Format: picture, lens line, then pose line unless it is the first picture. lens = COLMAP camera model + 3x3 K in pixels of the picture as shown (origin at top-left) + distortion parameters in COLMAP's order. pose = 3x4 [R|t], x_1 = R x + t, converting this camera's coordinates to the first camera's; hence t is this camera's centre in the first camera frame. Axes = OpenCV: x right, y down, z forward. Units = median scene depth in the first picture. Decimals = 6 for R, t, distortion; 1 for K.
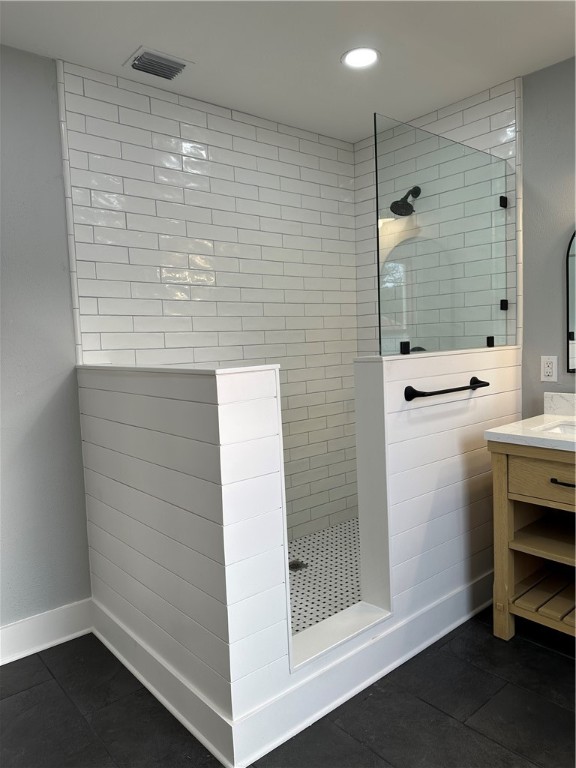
lens RADIAL K [[535.7, 0, 295.0], [0, 535.7, 378.2], [0, 0, 1]] dist [0.064364, -0.080583]
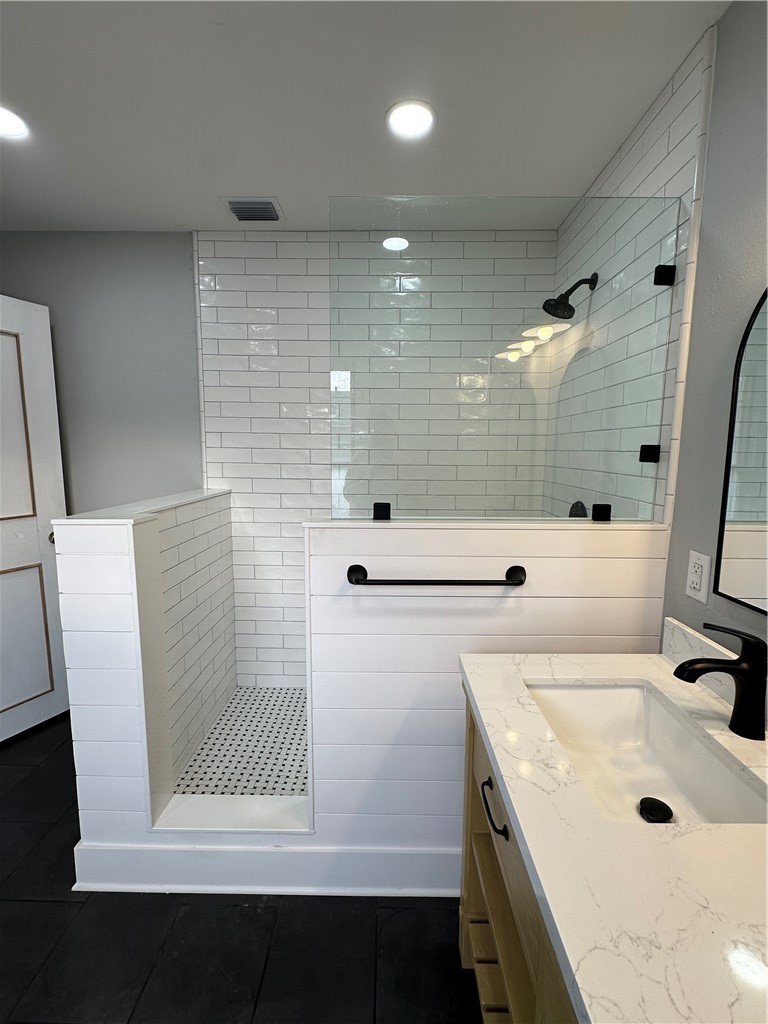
lens RADIAL K [[453.3, 0, 385.2], [0, 453.3, 508.2], [0, 0, 1]] dist [-0.002677, 0.000488]
pose [[0.753383, 0.126685, -0.645264, 0.564766], [-0.085010, 0.991796, 0.095466, -0.112108], [0.652064, -0.017069, 0.757971, 0.489004]]
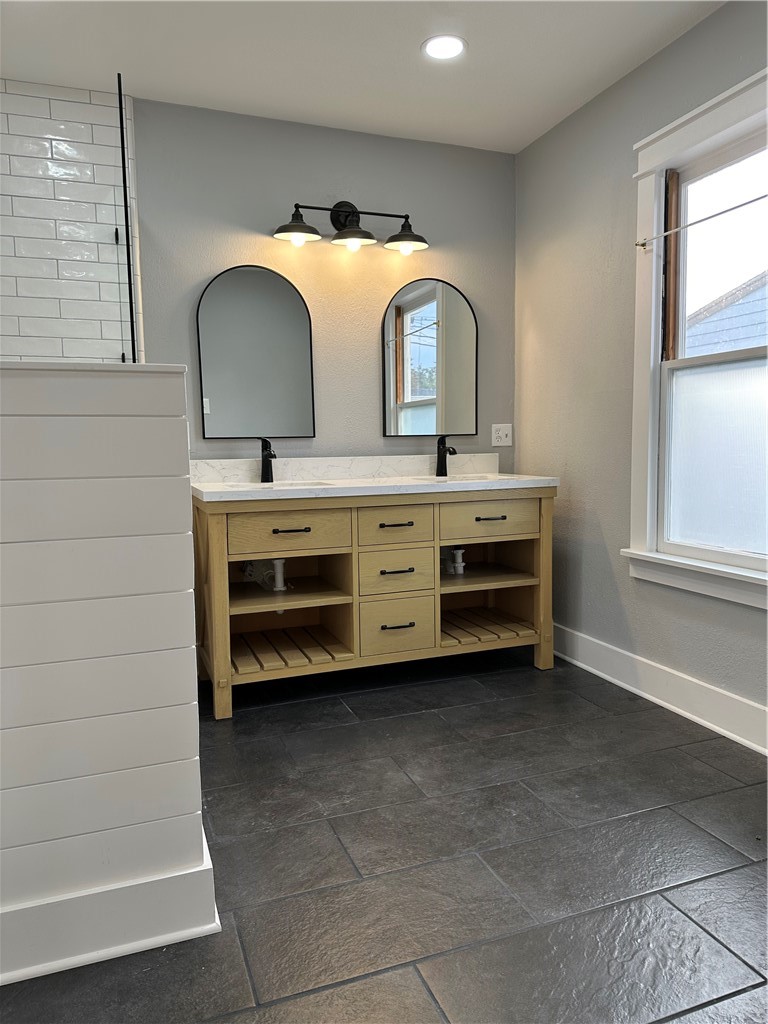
lens RADIAL K [[714.2, 0, 383.7], [0, 714.2, 501.0], [0, 0, 1]] dist [0.064364, -0.080583]
pose [[0.347897, -0.045382, 0.936434, -0.599471], [0.075143, 0.996964, 0.020399, 0.102515], [-0.934516, 0.063270, 0.350251, 0.282108]]
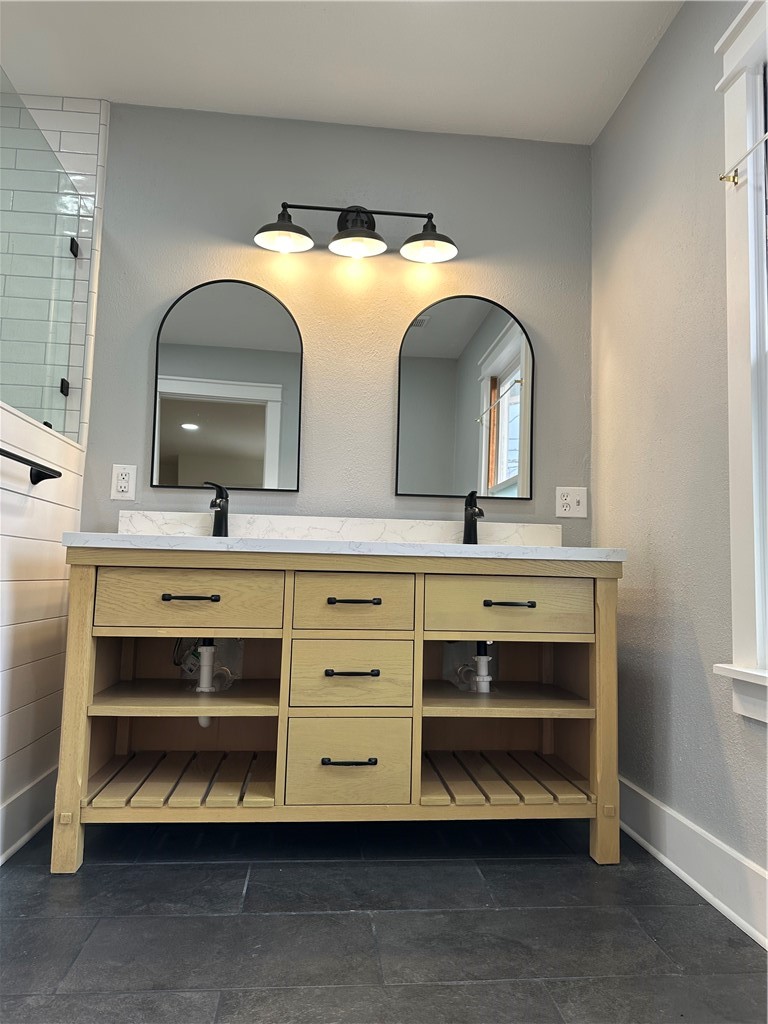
lens RADIAL K [[714.2, 0, 385.9], [0, 714.2, 503.2], [0, 0, 1]] dist [0.064364, -0.080583]
pose [[0.577715, 0.133520, 0.805244, -0.111738], [0.016136, 0.984469, -0.174815, 0.201970], [-0.816079, 0.113986, 0.566588, 0.182004]]
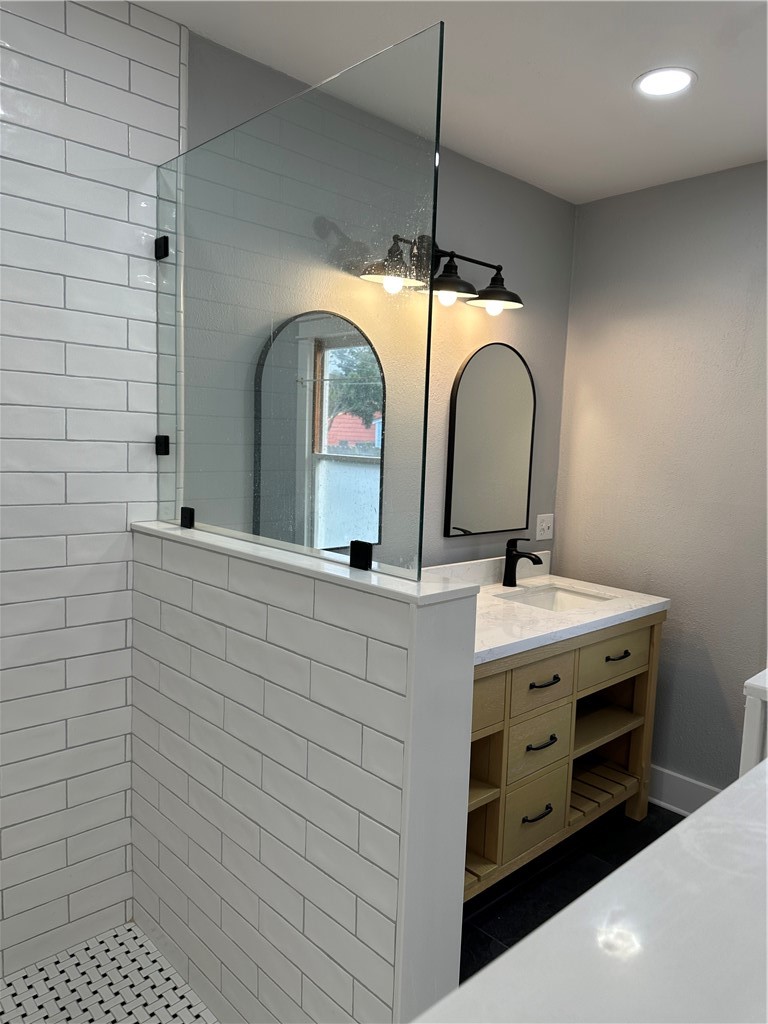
lens RADIAL K [[714.2, 0, 382.8], [0, 714.2, 497.0], [0, 0, 1]] dist [0.064364, -0.080583]
pose [[-0.035150, -0.054054, 0.997919, -0.368585], [0.038810, 0.997709, 0.055410, -0.130714], [-0.998628, 0.040677, -0.032972, 0.920162]]
